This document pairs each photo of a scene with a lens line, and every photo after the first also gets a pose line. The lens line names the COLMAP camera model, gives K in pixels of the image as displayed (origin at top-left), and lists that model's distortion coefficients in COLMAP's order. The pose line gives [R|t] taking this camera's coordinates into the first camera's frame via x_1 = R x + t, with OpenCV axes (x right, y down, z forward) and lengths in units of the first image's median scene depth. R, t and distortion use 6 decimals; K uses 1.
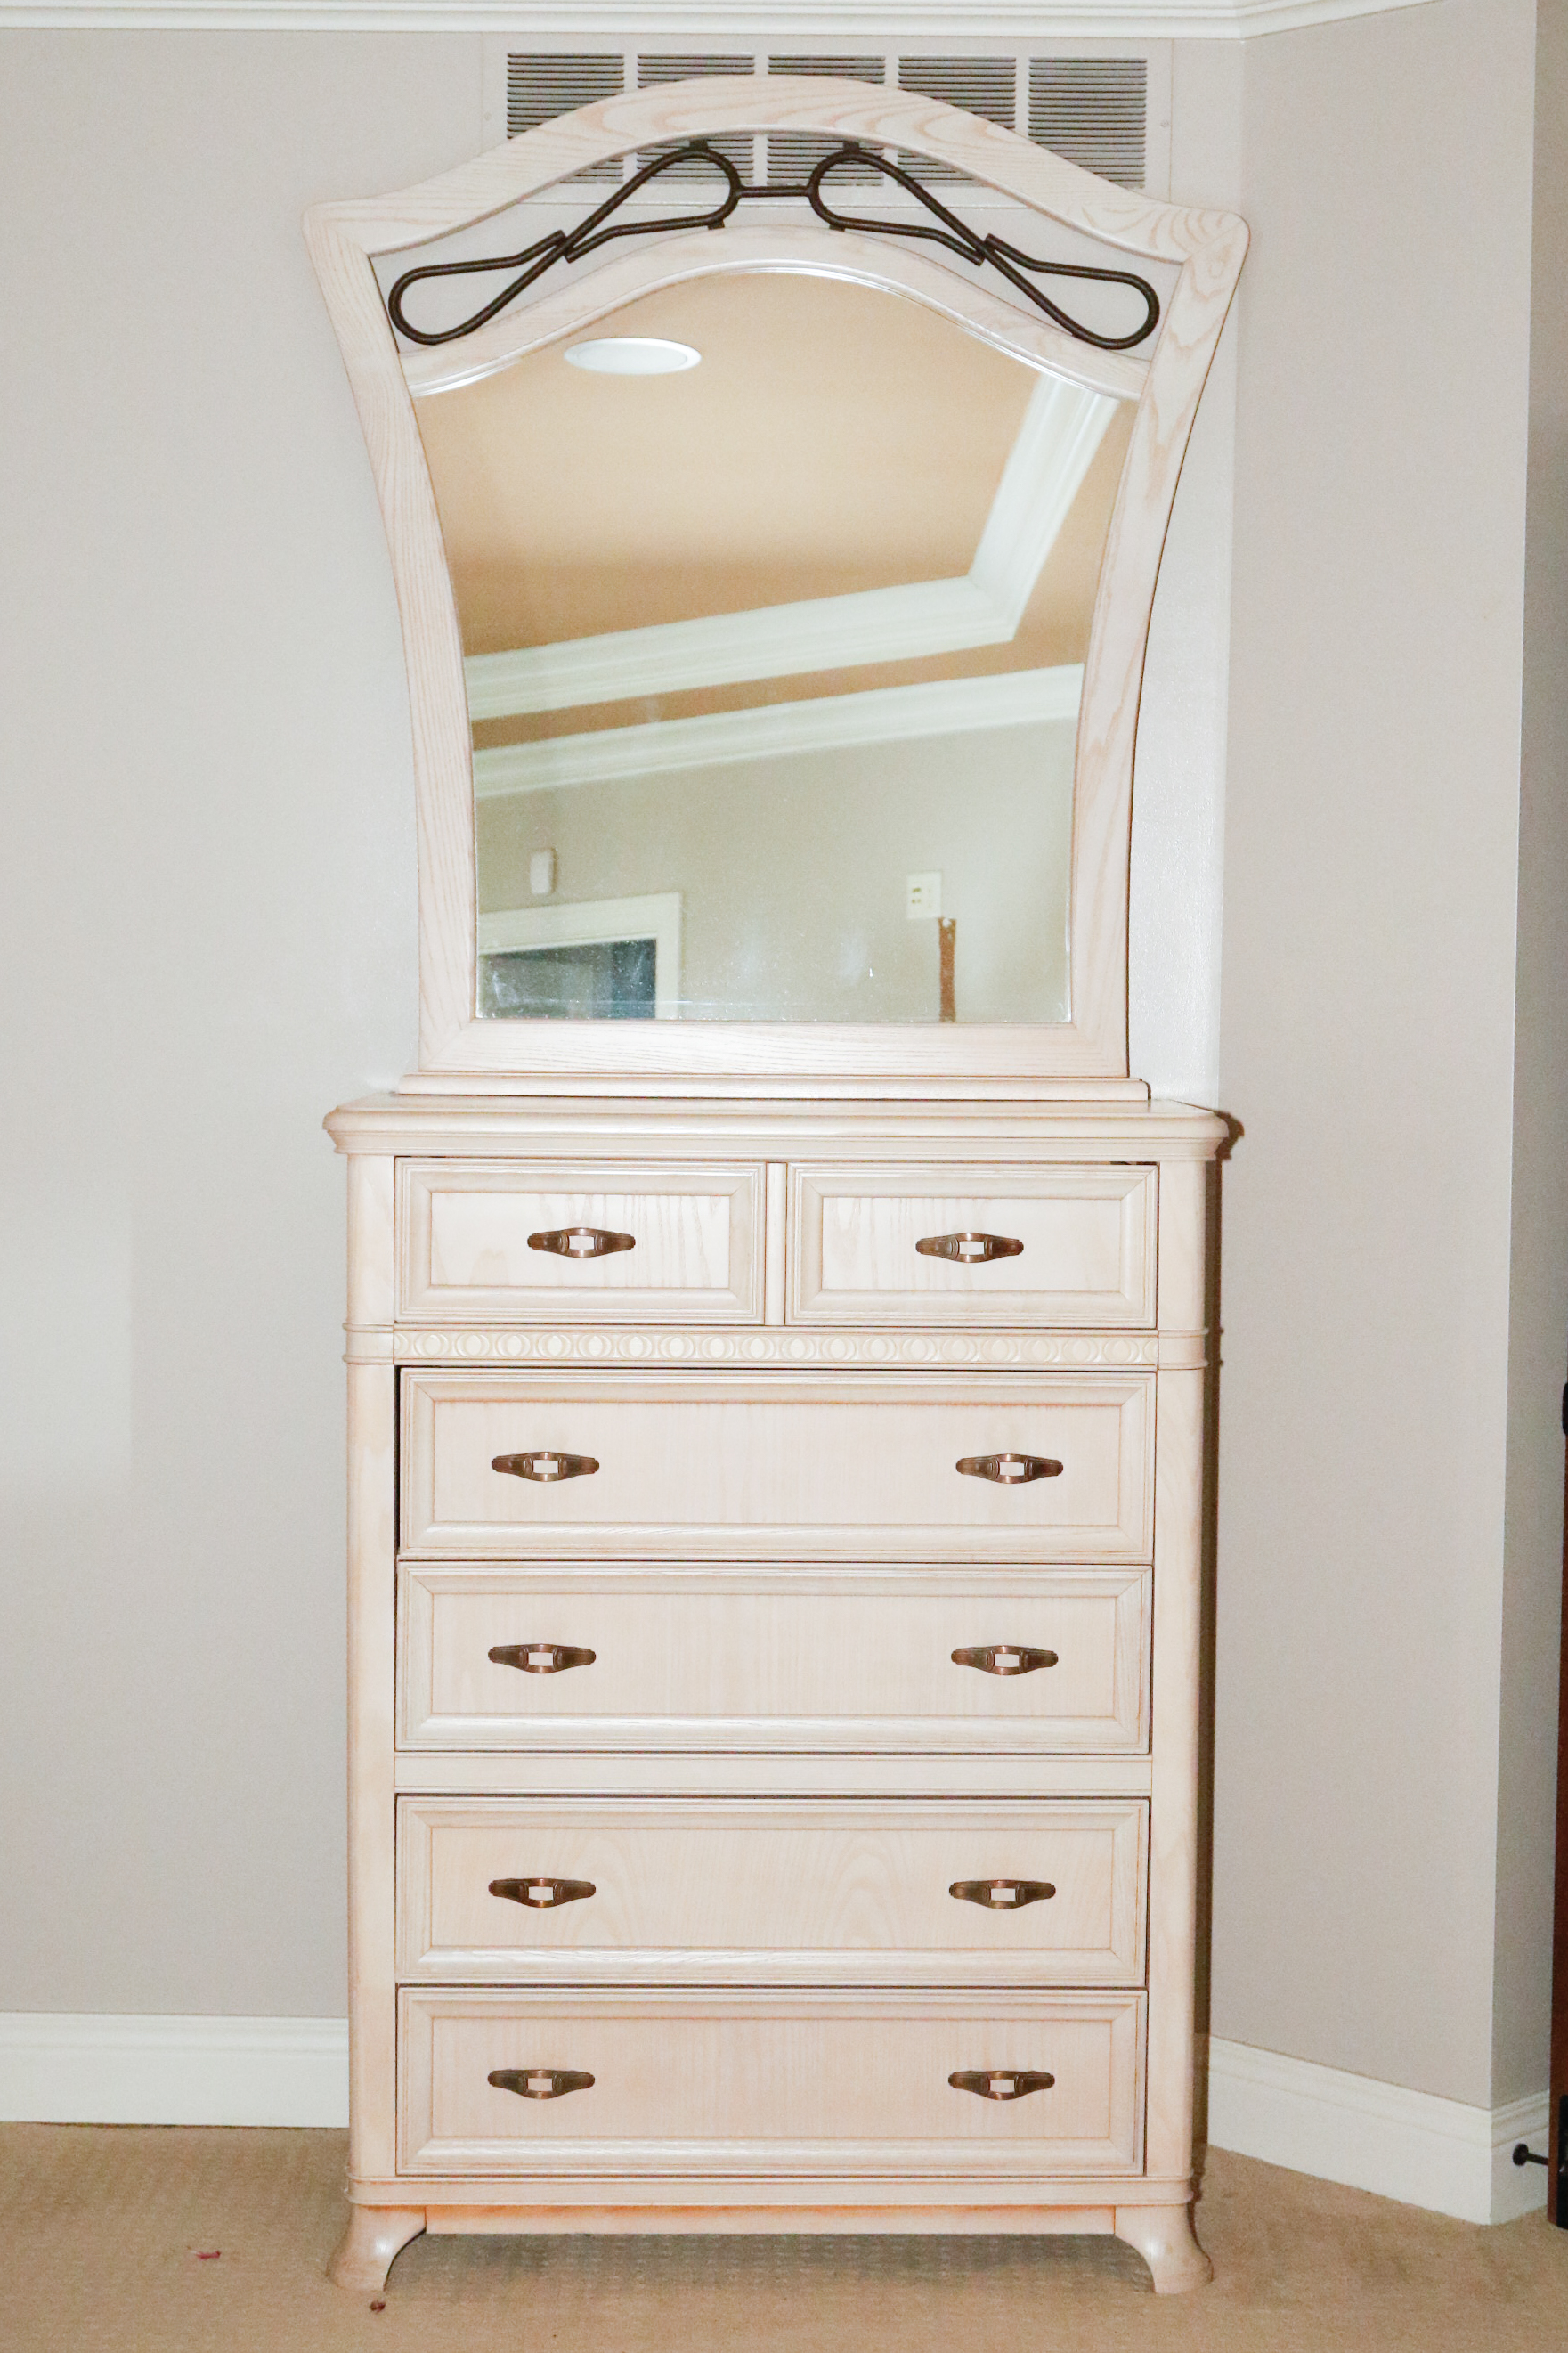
lens RADIAL K [[3615.3, 0, 837.8], [0, 3615.3, 1244.0], [0, 0, 1]] dist [0.023588, 0.000000]
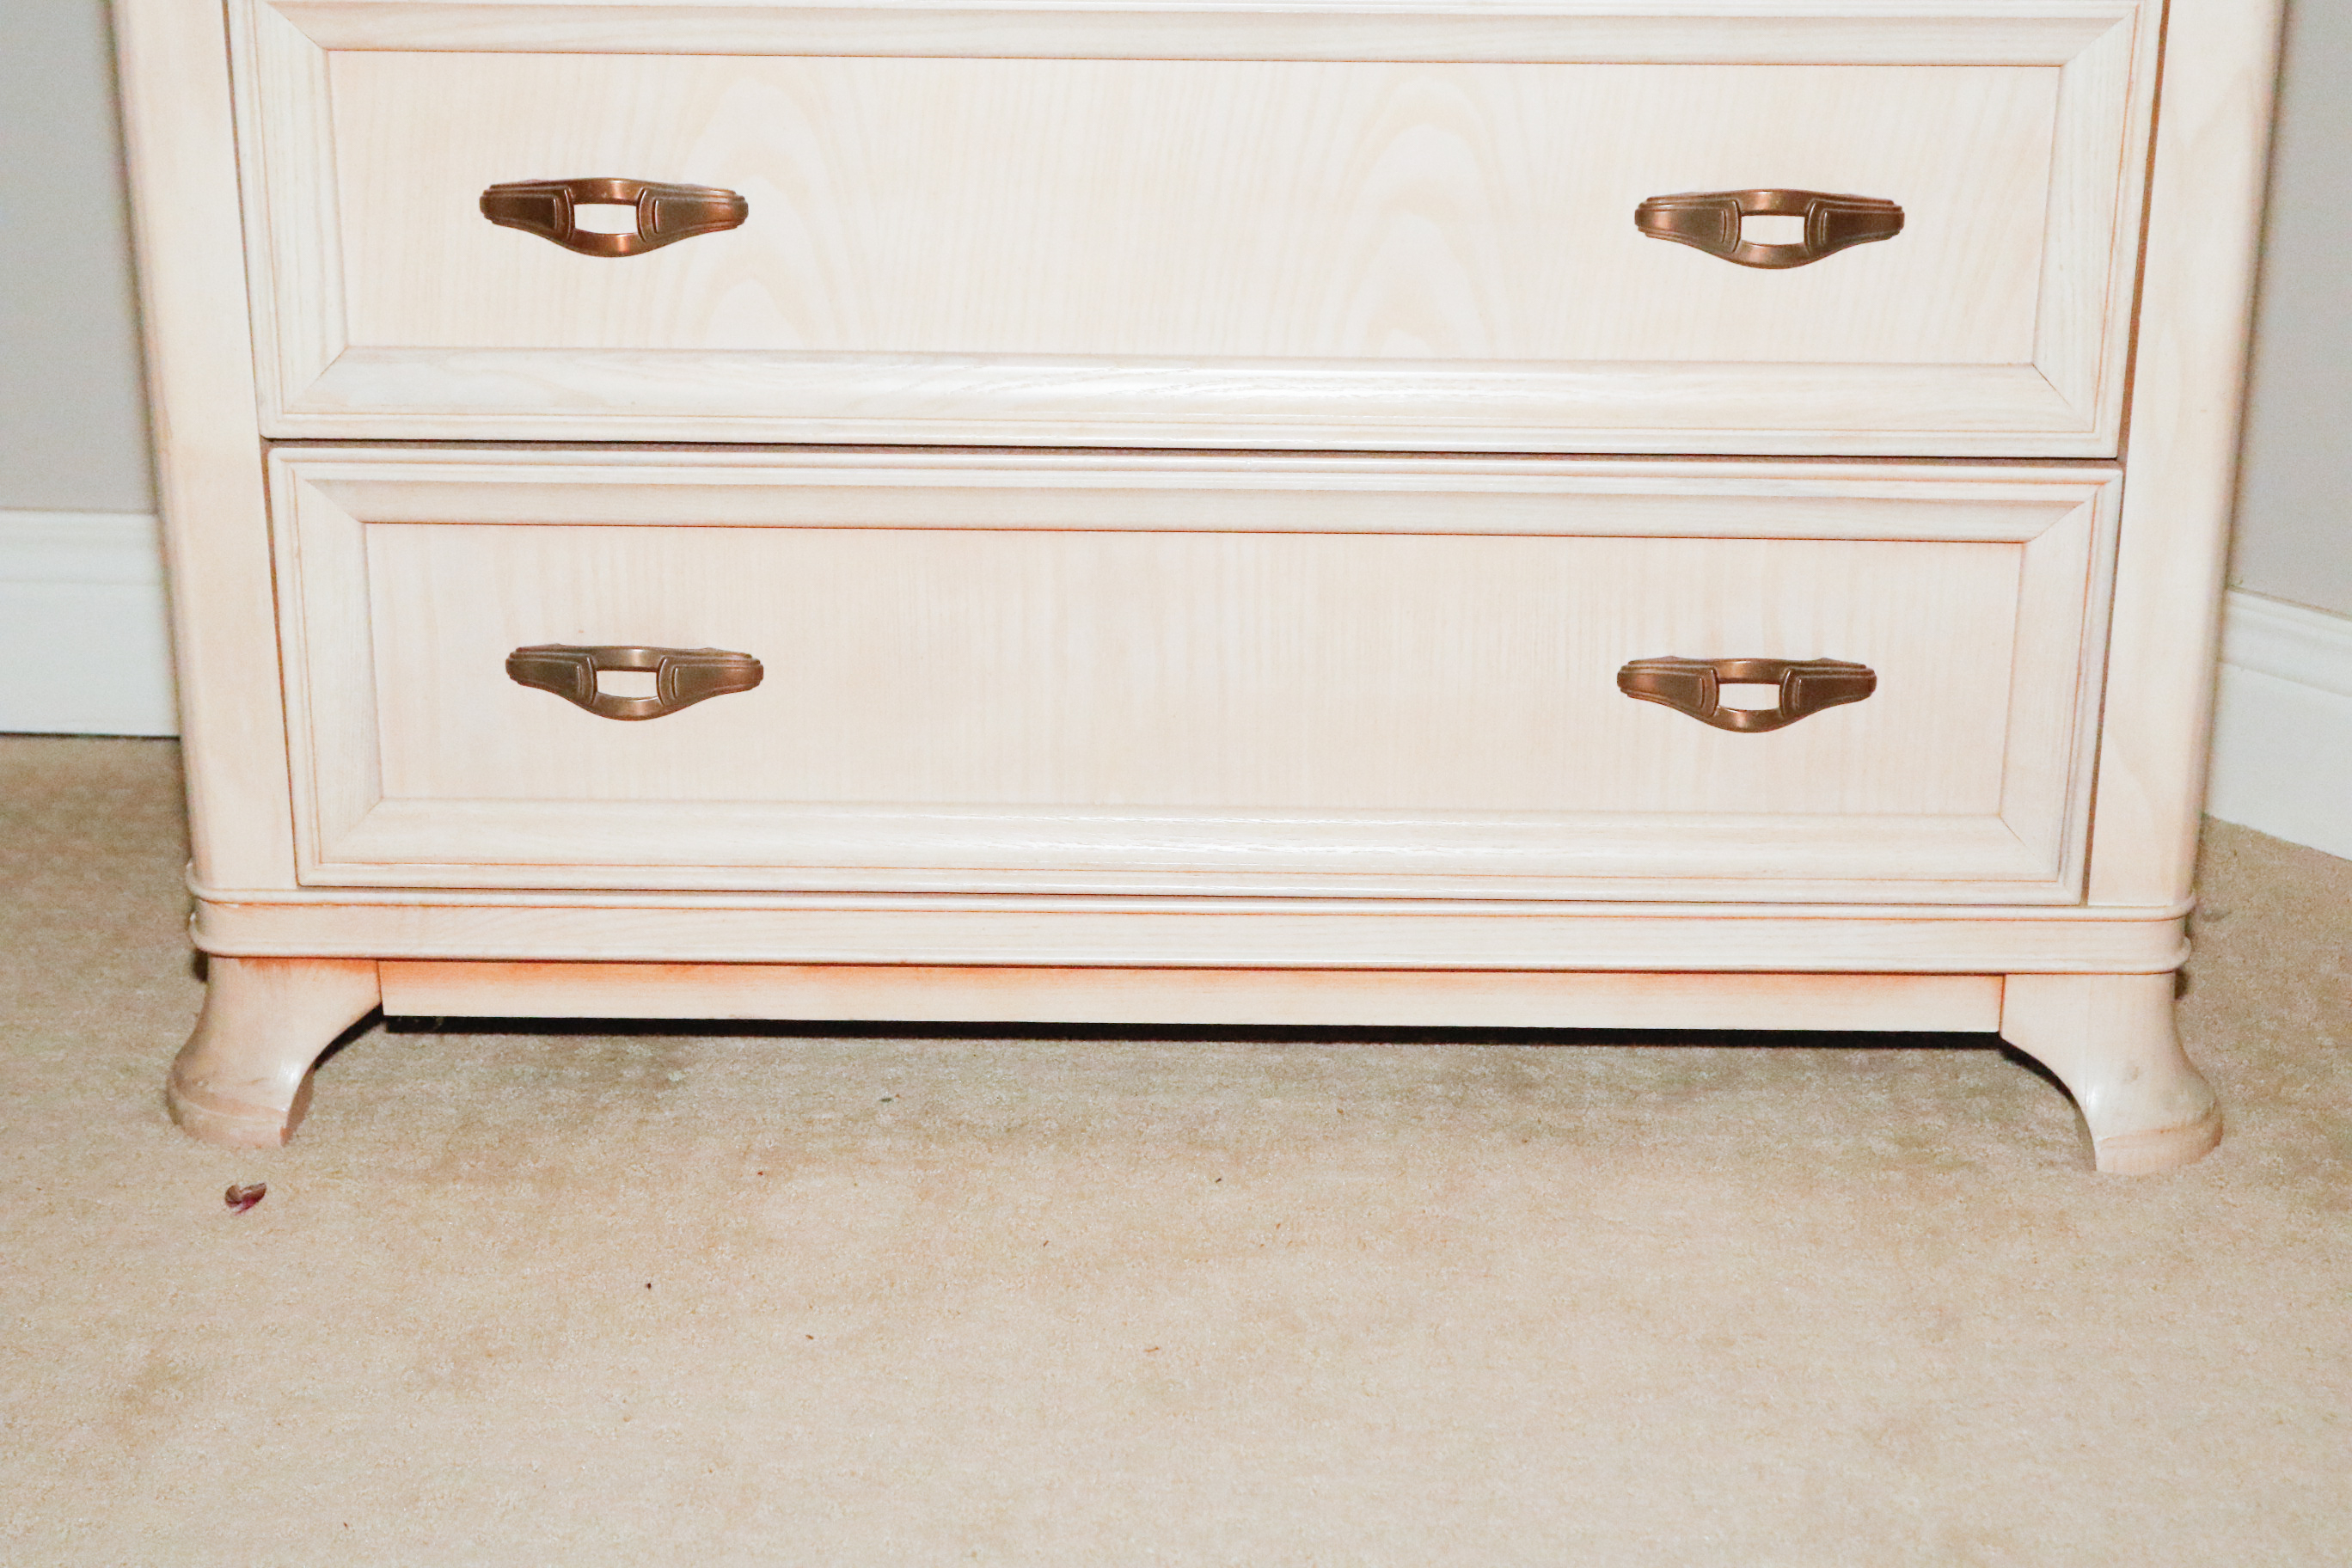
lens RADIAL K [[3614.2, 0, 1183.5], [0, 3614.2, 791.9], [0, 0, 1]] dist [0.023588, 0.000000]
pose [[0.998952, 0.010262, -0.044612, -0.000474], [0.002067, 0.963443, 0.267905, 0.133203], [0.045730, -0.267717, 0.962412, 0.599823]]
